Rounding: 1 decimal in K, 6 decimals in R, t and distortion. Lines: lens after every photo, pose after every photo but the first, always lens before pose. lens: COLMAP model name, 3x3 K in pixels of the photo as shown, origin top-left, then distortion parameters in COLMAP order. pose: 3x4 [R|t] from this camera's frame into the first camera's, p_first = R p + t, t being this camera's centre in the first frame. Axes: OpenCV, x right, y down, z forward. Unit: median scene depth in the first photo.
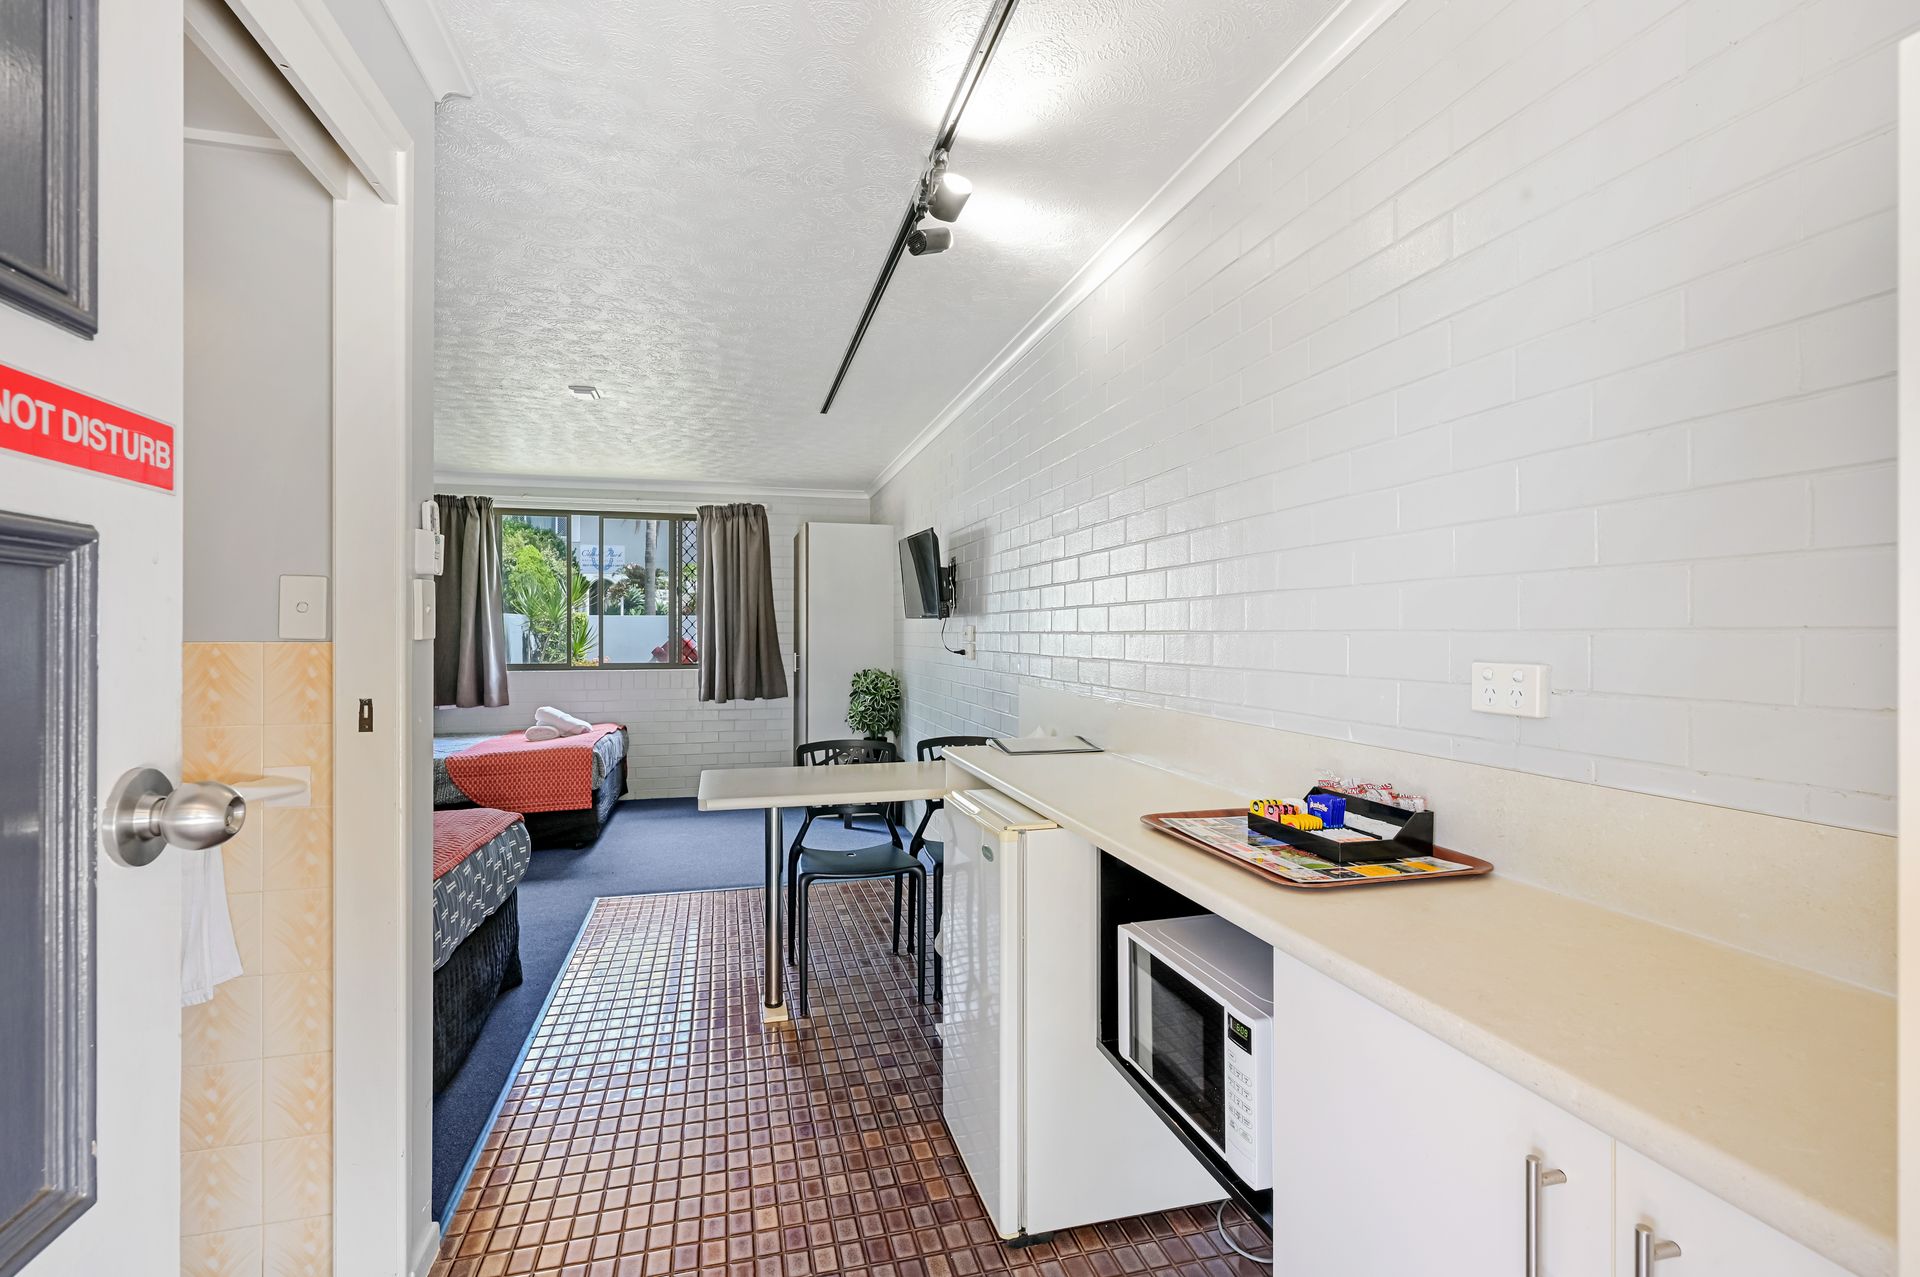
lens RADIAL K [[888.1, 0, 960.0], [0, 888.1, 638.5], [0, 0, 1]] dist [-0.000594, 0.000032]
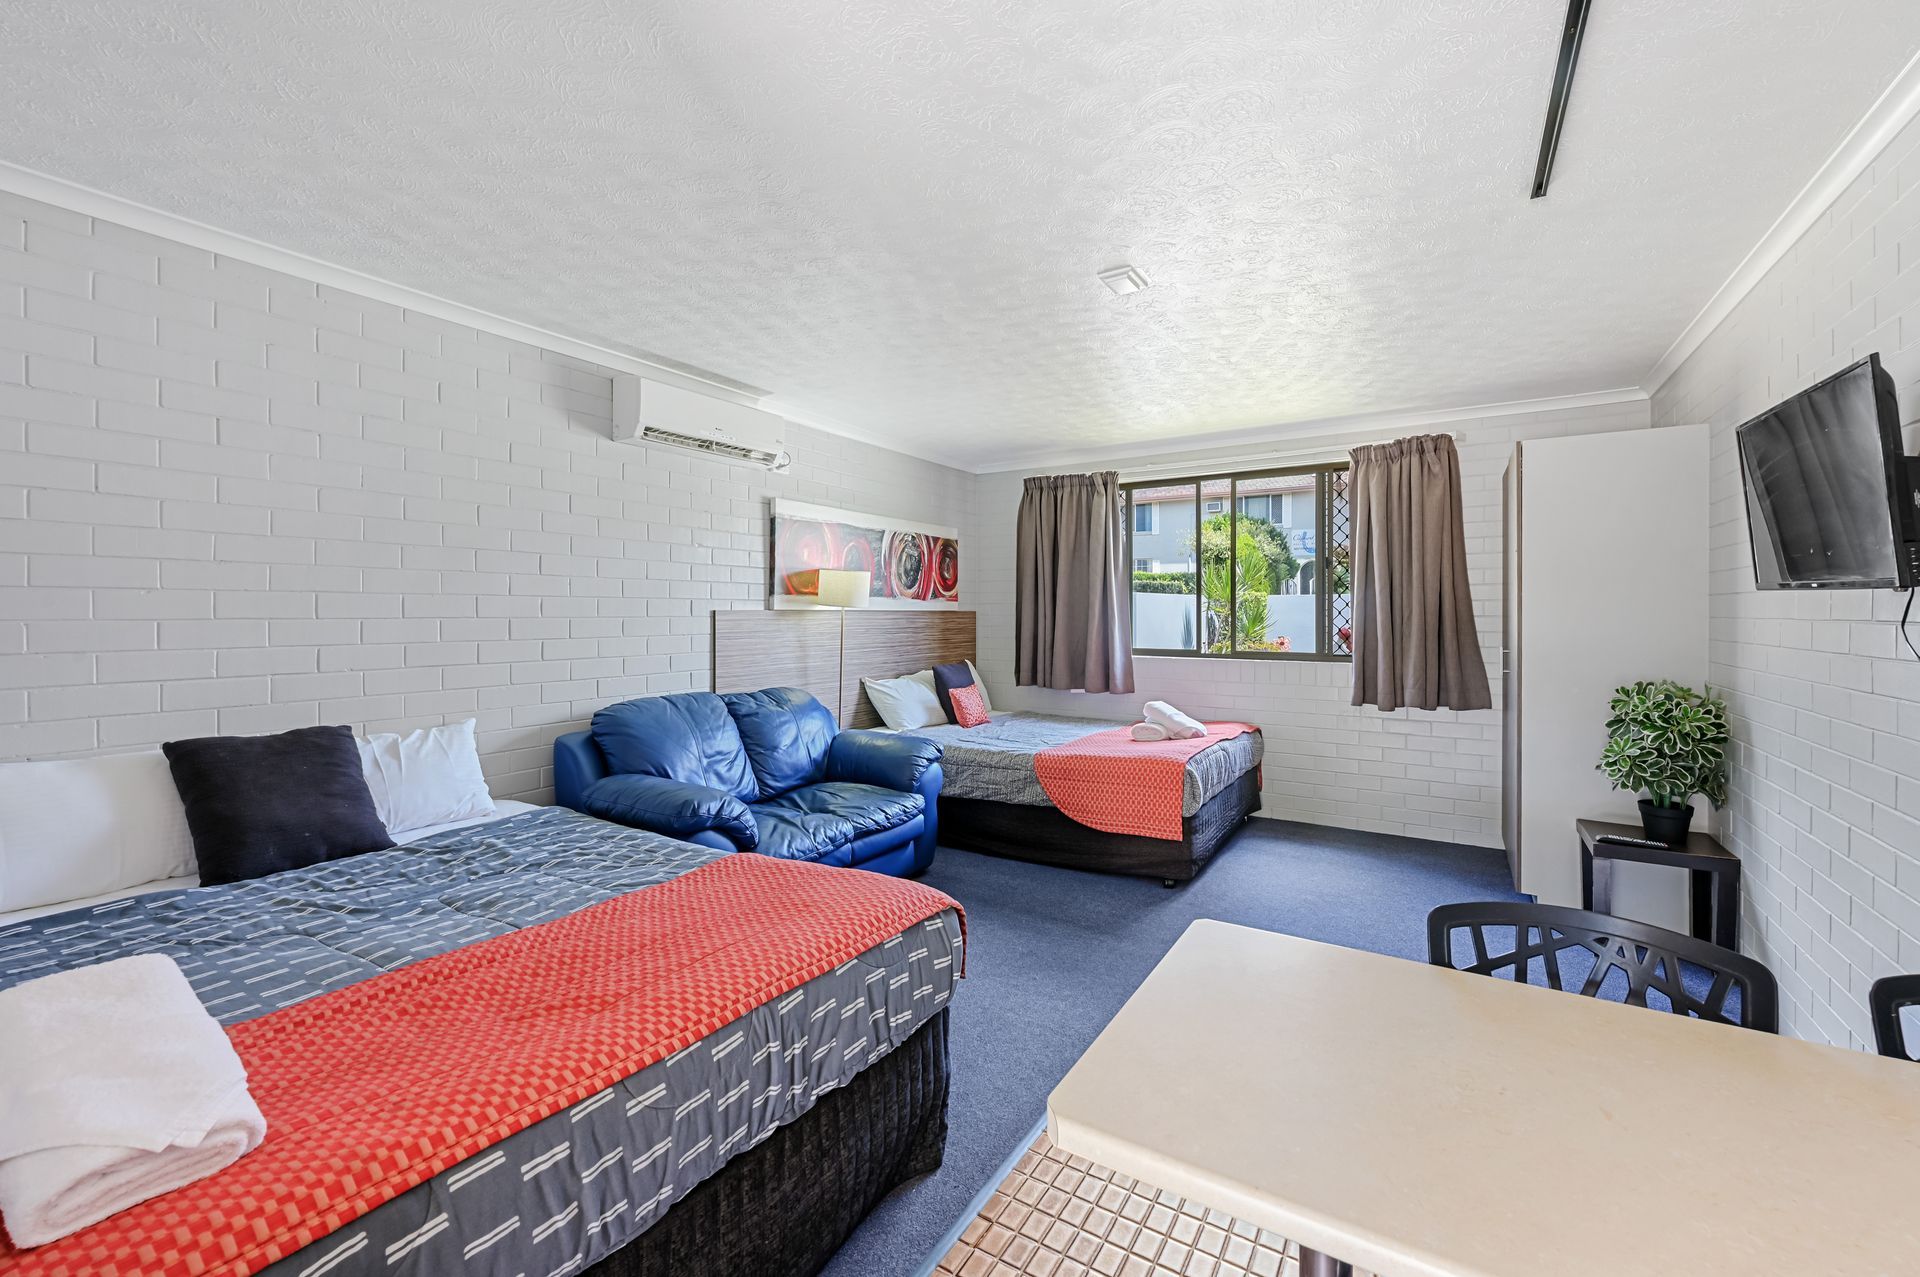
lens RADIAL K [[783.3, 0, 958.0], [0, 783.3, 612.3], [0, 0, 1]] dist [-0.002047, 0.000120]
pose [[0.681984, -0.000281, -0.731367, -0.036042], [-0.003508, 0.999987, -0.003656, -0.006302], [0.731359, 0.005059, 0.681974, 0.312300]]
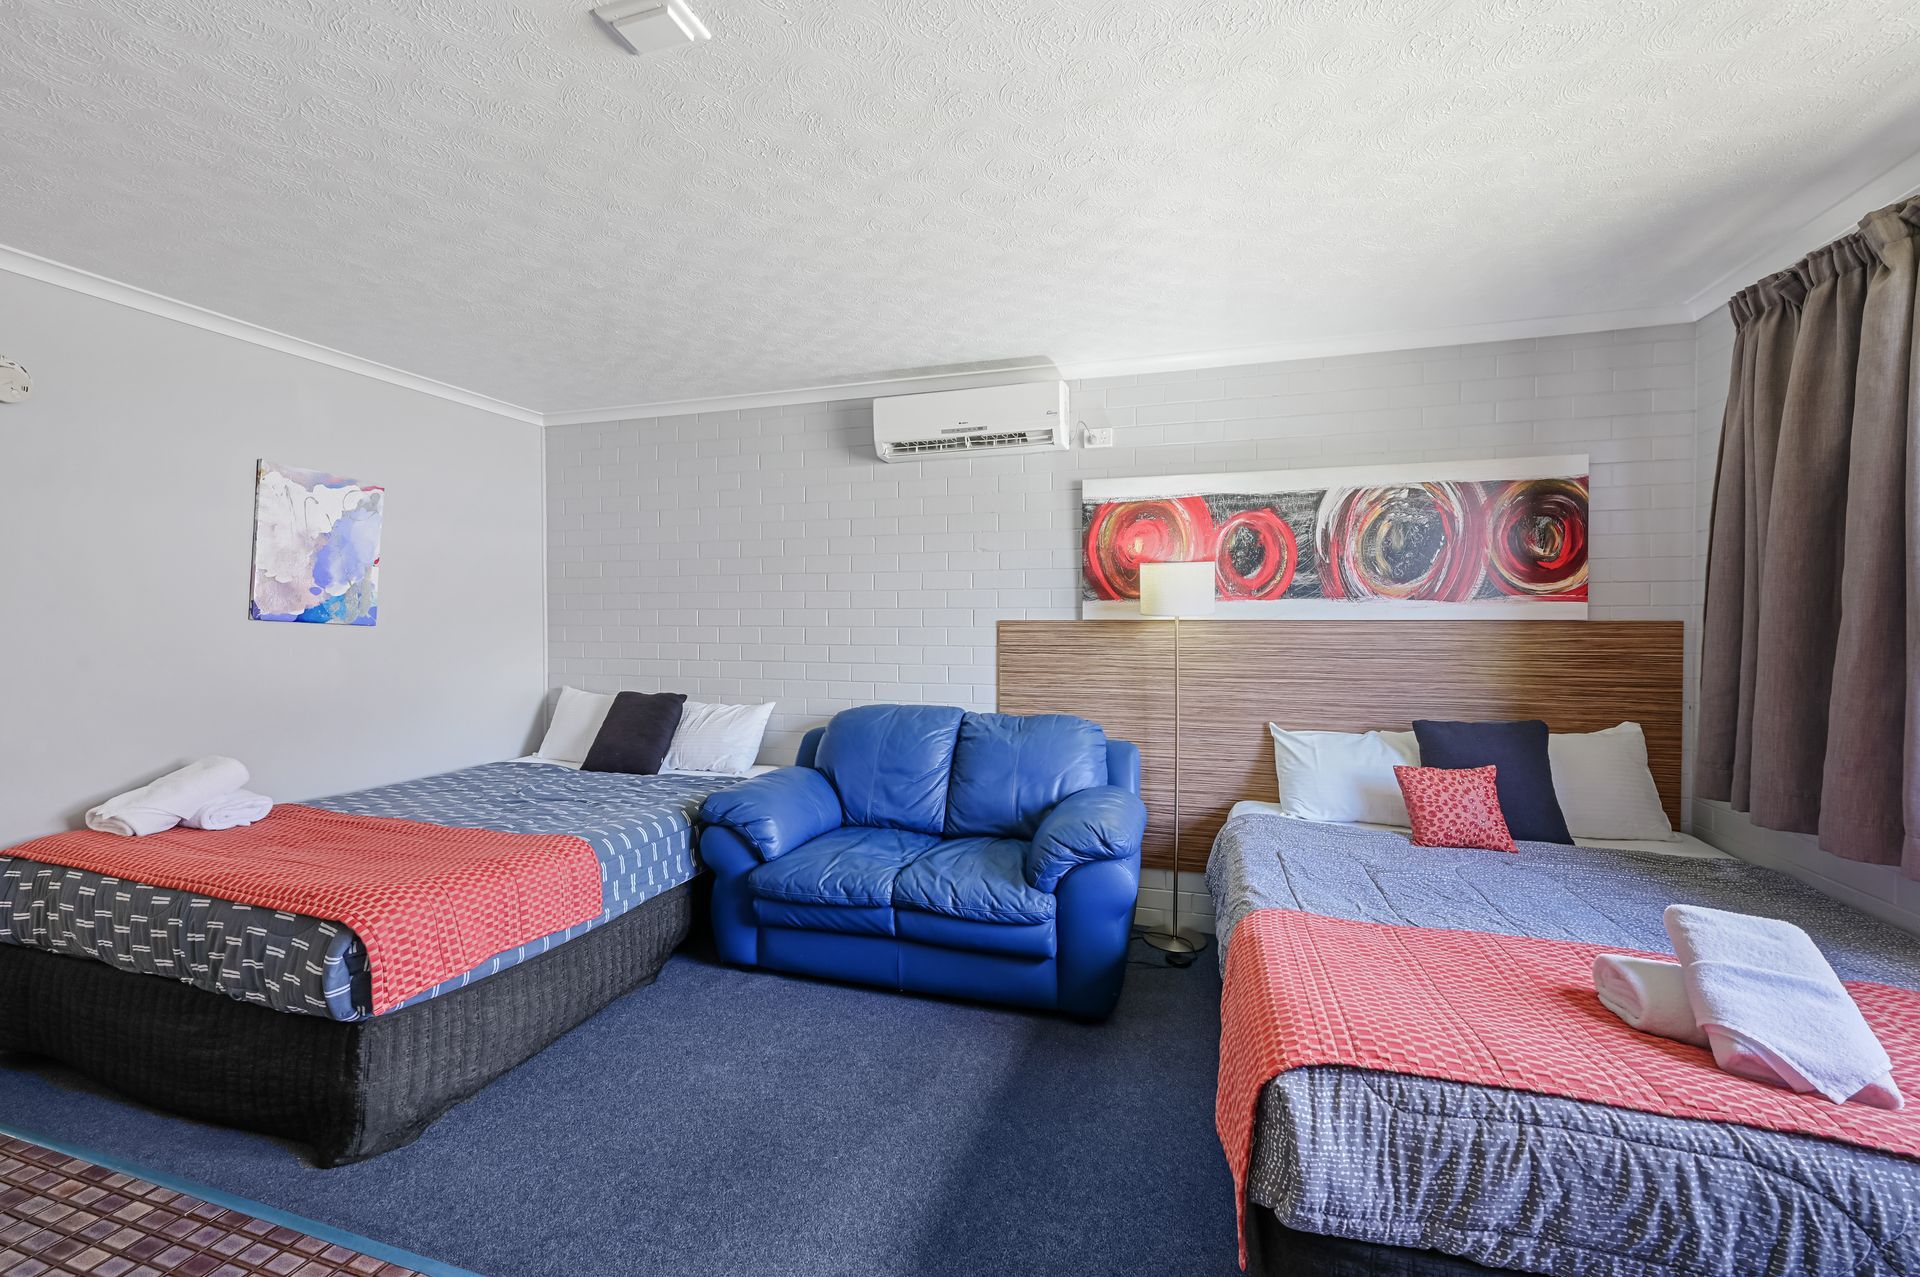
lens RADIAL K [[783.3, 0, 958.0], [0, 783.3, 612.3], [0, 0, 1]] dist [-0.002047, 0.000120]
pose [[-0.528468, -0.006164, -0.848931, -0.130578], [-0.004690, 0.999980, -0.004341, -0.012359], [0.848940, 0.001687, -0.528487, 0.881188]]
